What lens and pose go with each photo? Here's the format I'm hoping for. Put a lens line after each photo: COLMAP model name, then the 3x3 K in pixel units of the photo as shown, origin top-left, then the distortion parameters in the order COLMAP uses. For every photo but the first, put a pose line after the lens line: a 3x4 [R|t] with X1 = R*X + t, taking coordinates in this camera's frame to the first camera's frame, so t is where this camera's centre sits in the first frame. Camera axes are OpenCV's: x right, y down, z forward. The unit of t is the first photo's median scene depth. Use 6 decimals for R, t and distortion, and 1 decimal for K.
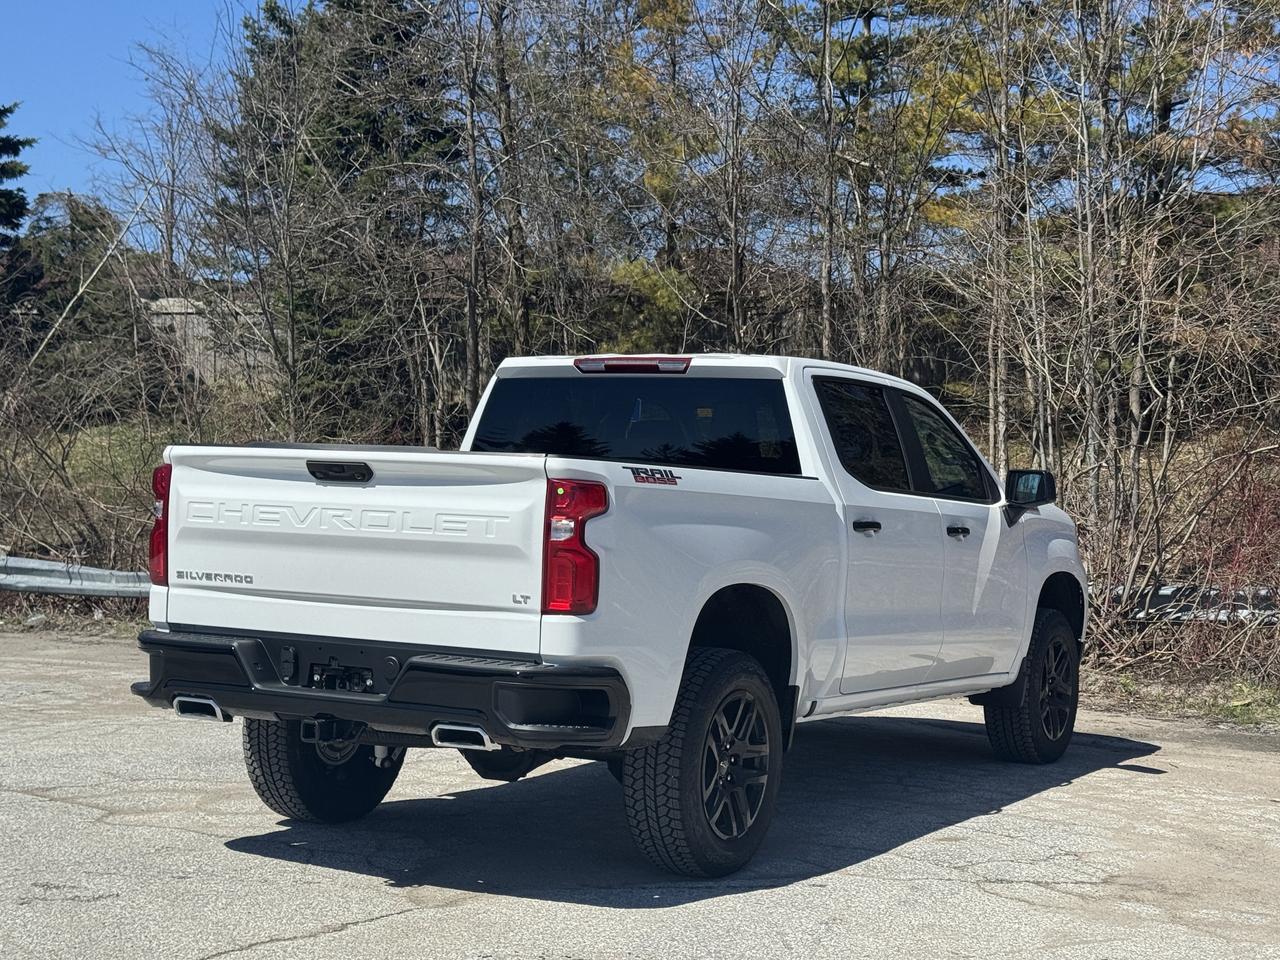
lens RADIAL K [[2055.1, 0, 640.0], [0, 2055.1, 480.0], [0, 0, 1]] dist [-0.020778, 1.509313]
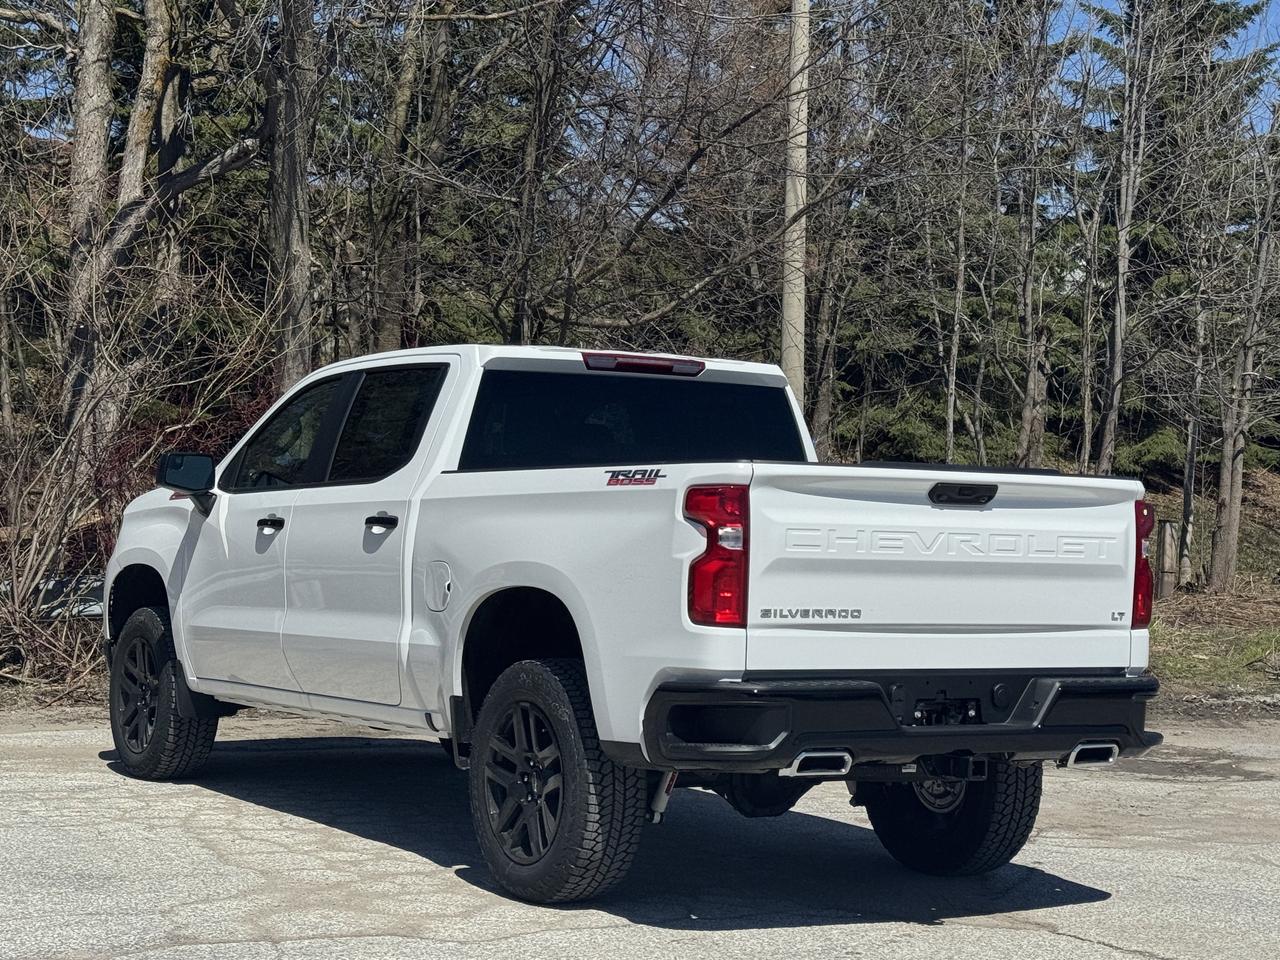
lens RADIAL K [[2114.9, 0, 614.8], [0, 2114.9, 475.8], [0, 0, 1]] dist [0.194184, -0.077494]
pose [[0.496422, -0.011136, 0.868010, -1.012125], [-0.017606, 0.999583, 0.022892, -0.030325], [-0.867903, -0.026646, 0.496019, 0.612131]]
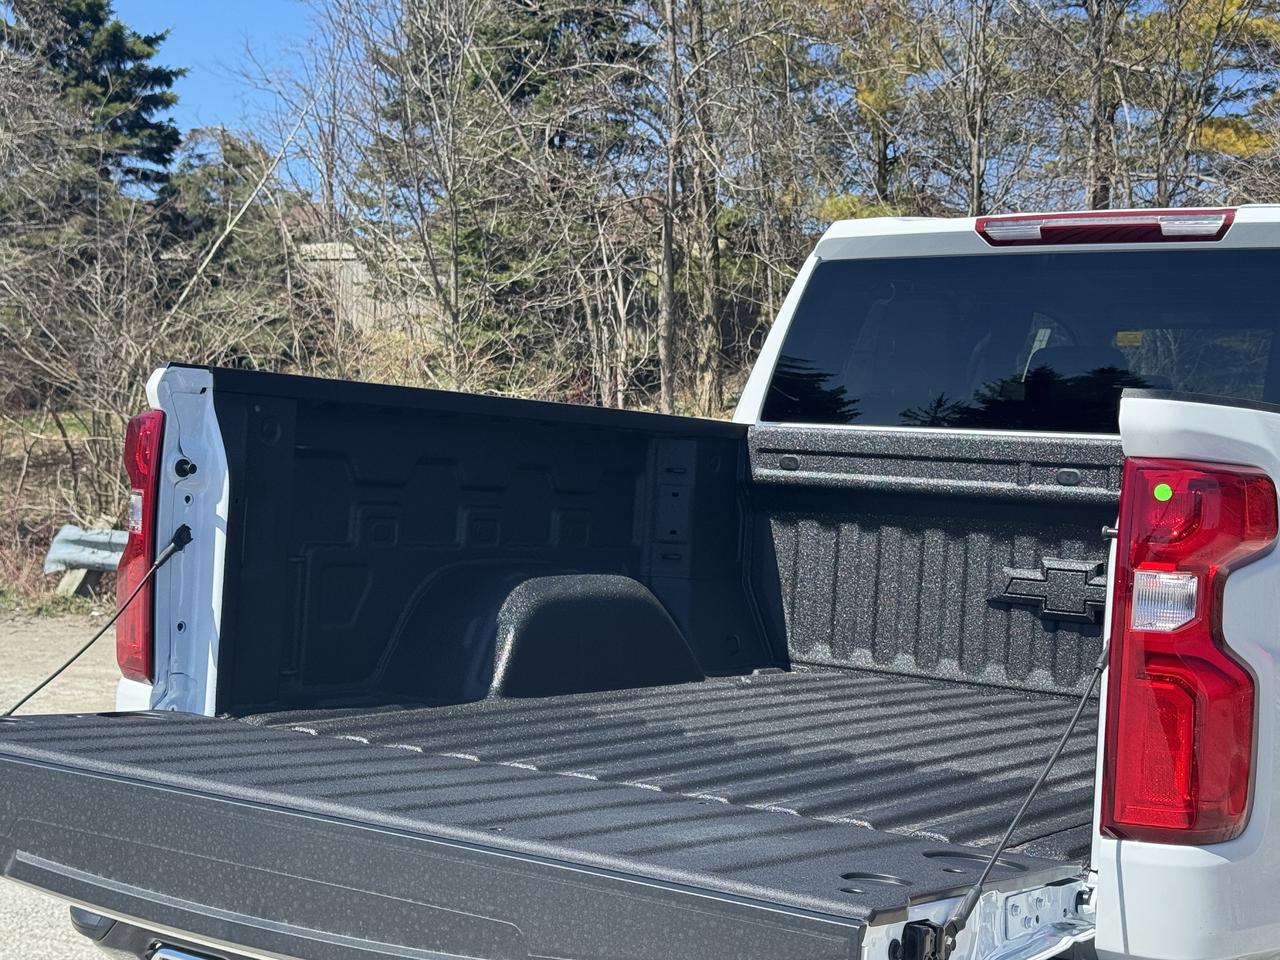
lens RADIAL K [[2055.1, 0, 640.0], [0, 2055.1, 480.0], [0, 0, 1]] dist [-0.020778, 1.509313]
pose [[0.996812, 0.013305, -0.078670, -0.088868], [-0.011880, 0.999757, 0.018547, -0.001958], [0.078898, -0.017553, 0.996728, 0.565652]]
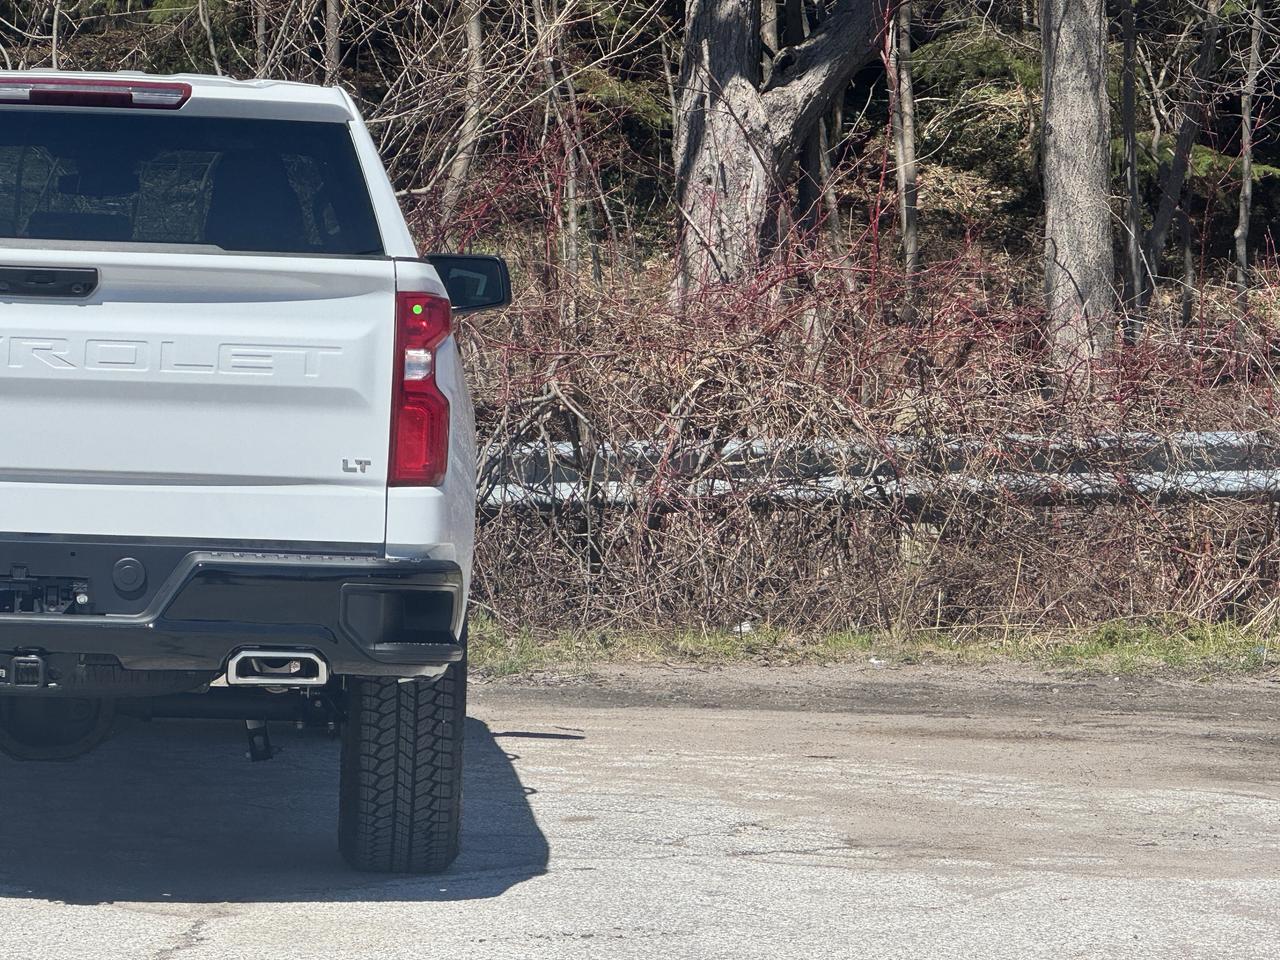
lens RADIAL K [[4540.4, 0, 640.0], [0, 4540.4, 480.0], [0, 0, 1]] dist [-0.397094, 5.878585]
pose [[0.819480, -0.034758, 0.572052, -0.765968], [-0.004739, 0.997714, 0.067410, -0.036568], [-0.573088, -0.057952, 0.817442, -0.274791]]
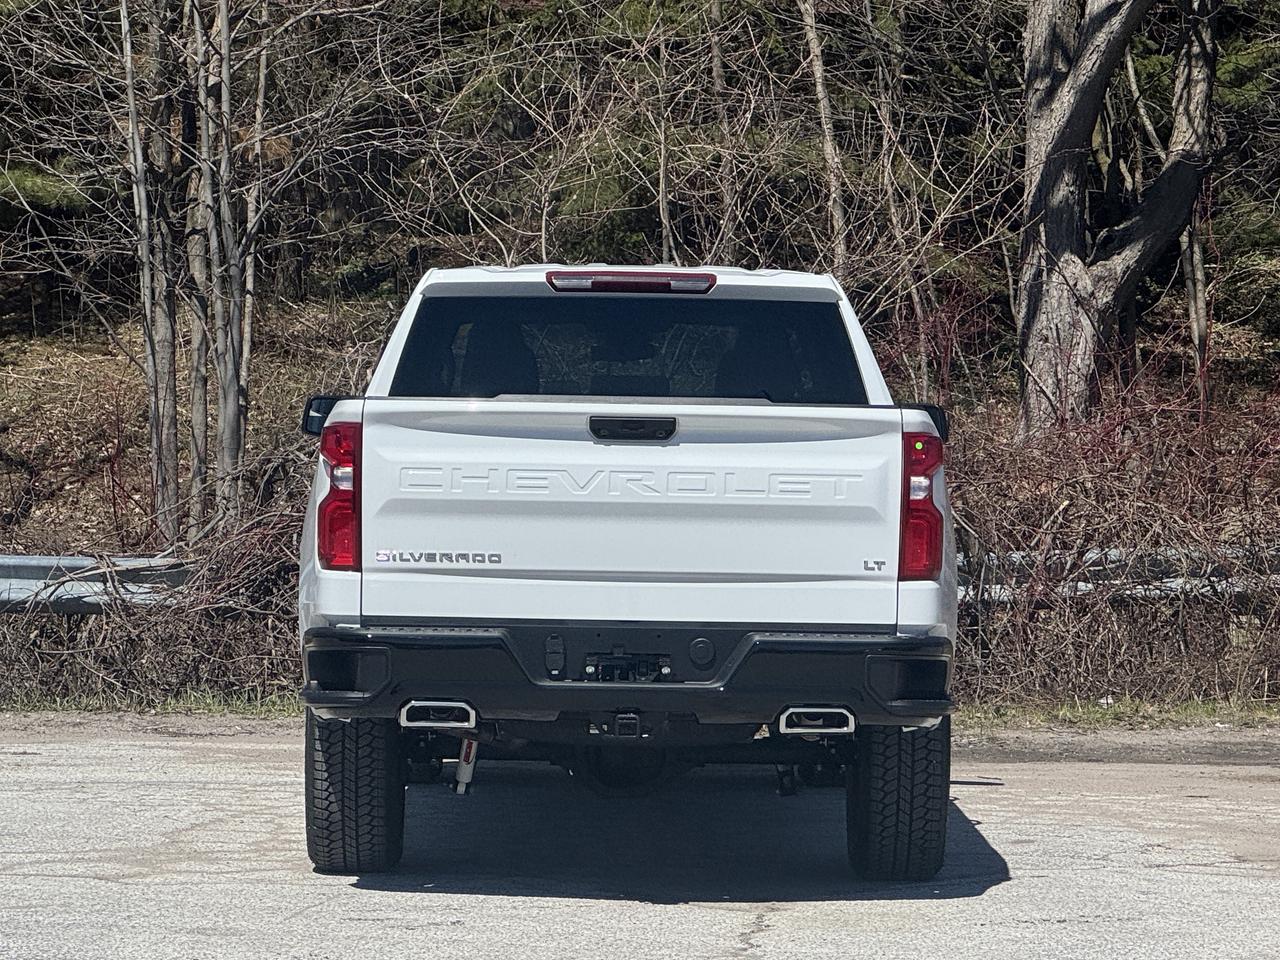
lens RADIAL K [[3881.1, 0, 640.0], [0, 3881.1, 480.0], [0, 0, 1]] dist [-0.482417, 10.823525]
pose [[0.860649, -0.030747, 0.508269, -0.910941], [0.013744, 0.999214, 0.037174, -0.040273], [-0.509013, -0.025009, 0.860396, -0.377344]]
